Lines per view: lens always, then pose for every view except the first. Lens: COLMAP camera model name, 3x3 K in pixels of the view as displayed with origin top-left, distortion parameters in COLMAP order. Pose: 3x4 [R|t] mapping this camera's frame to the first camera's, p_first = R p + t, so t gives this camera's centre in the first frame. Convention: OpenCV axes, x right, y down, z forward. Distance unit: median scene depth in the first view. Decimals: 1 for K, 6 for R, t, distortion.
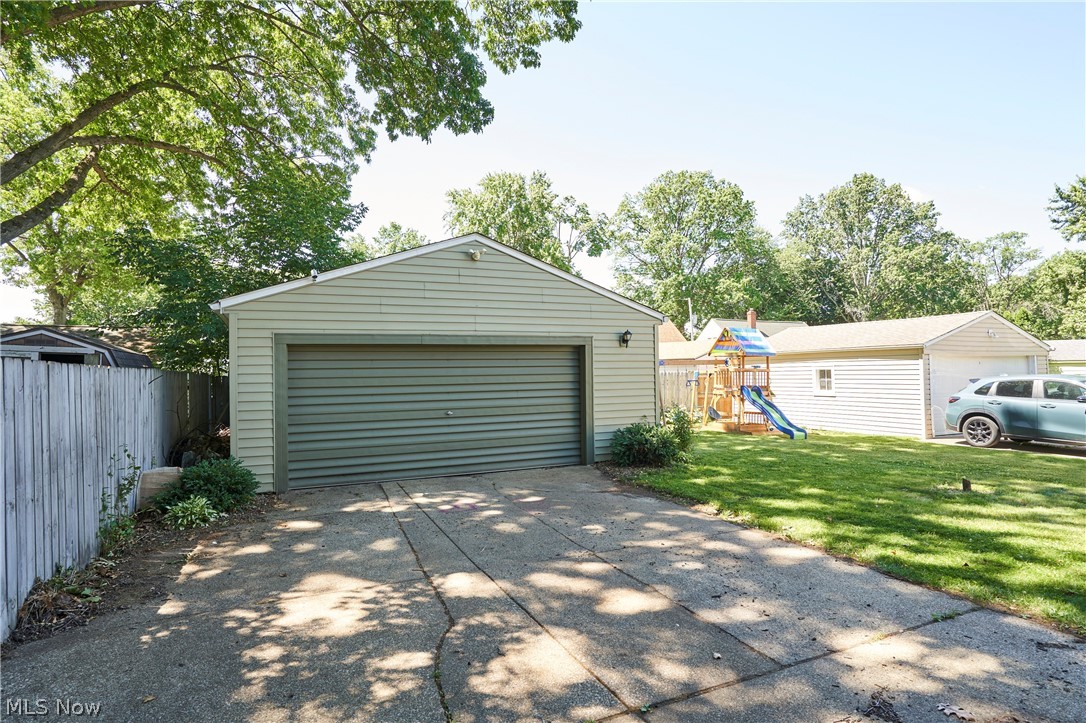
lens RADIAL K [[582.5, 0, 544.7], [0, 582.5, 365.9], [0, 0, 1]] dist [-0.008420, 0.000735]
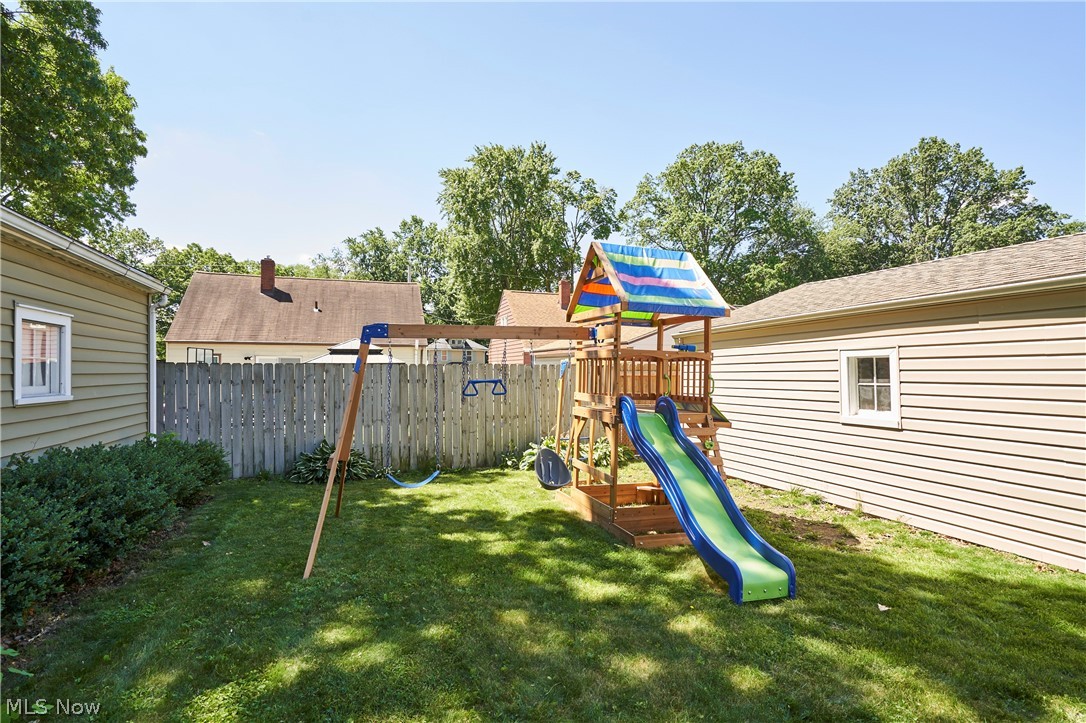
lens RADIAL K [[538.1, 0, 538.3], [0, 538.1, 364.7], [0, 0, 1]] dist [0.012690, -0.001503]
pose [[0.993407, 0.011448, -0.114068, 0.076949], [-0.011490, 0.999934, 0.000288, 0.003490], [0.114063, 0.001025, 0.993473, 0.157008]]
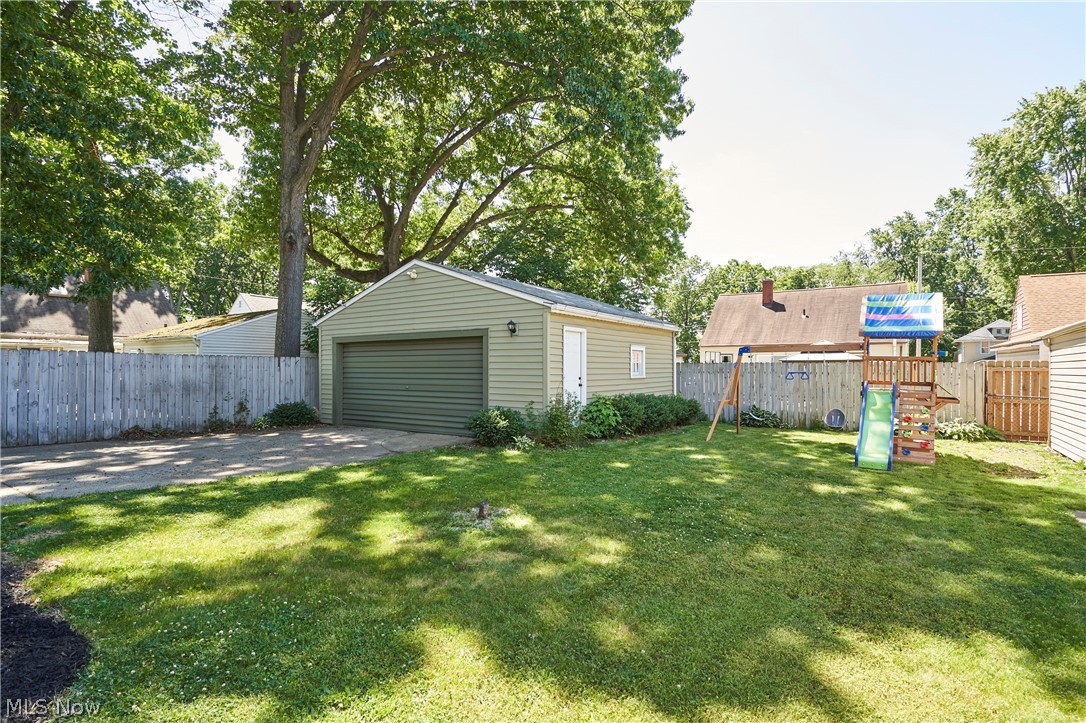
lens RADIAL K [[538.1, 0, 545.6], [0, 538.1, 362.6], [0, 0, 1]] dist [0.012690, -0.001503]
pose [[0.515516, 0.008636, -0.856836, 0.163262], [0.002792, 0.999927, 0.011757, 0.000846], [0.856875, -0.008453, 0.515455, 0.083532]]
